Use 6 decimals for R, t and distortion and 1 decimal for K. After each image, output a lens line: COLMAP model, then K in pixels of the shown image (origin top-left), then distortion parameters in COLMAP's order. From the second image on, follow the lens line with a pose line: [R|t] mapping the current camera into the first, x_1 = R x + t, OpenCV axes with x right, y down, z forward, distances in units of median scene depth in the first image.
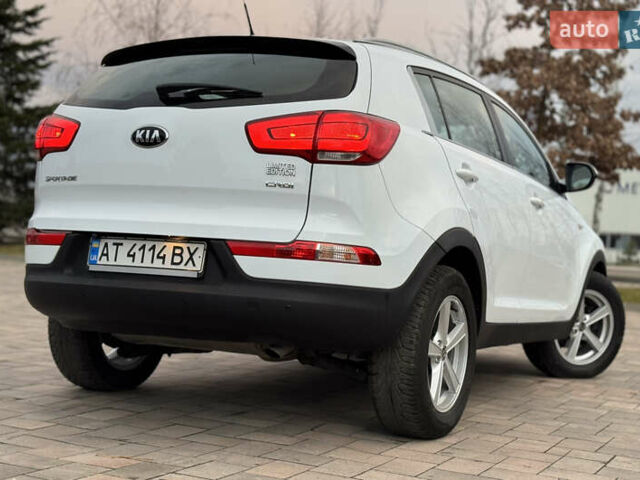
lens RADIAL K [[1084.2, 0, 324.5], [0, 1084.2, 240.4], [0, 0, 1]] dist [0.075725, 0.000000]
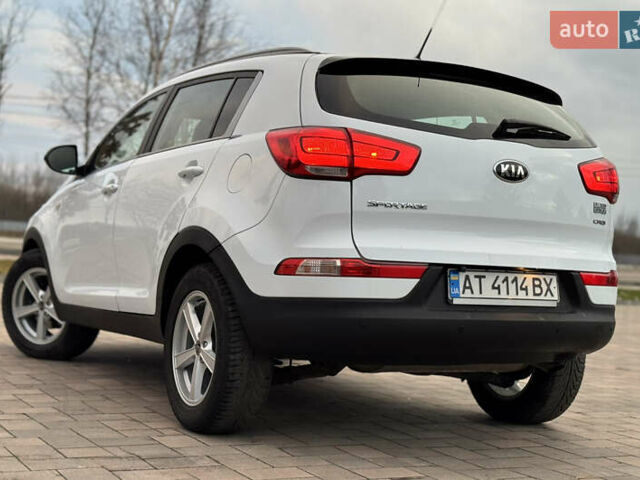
lens RADIAL K [[1084.2, 0, 323.6], [0, 1084.2, 274.3], [0, 0, 1]] dist [0.075725, 0.000000]
pose [[0.561581, -0.039980, 0.826455, -1.114764], [-0.027320, 0.997391, 0.066813, -0.062637], [-0.826971, -0.060100, 0.559024, 0.570270]]
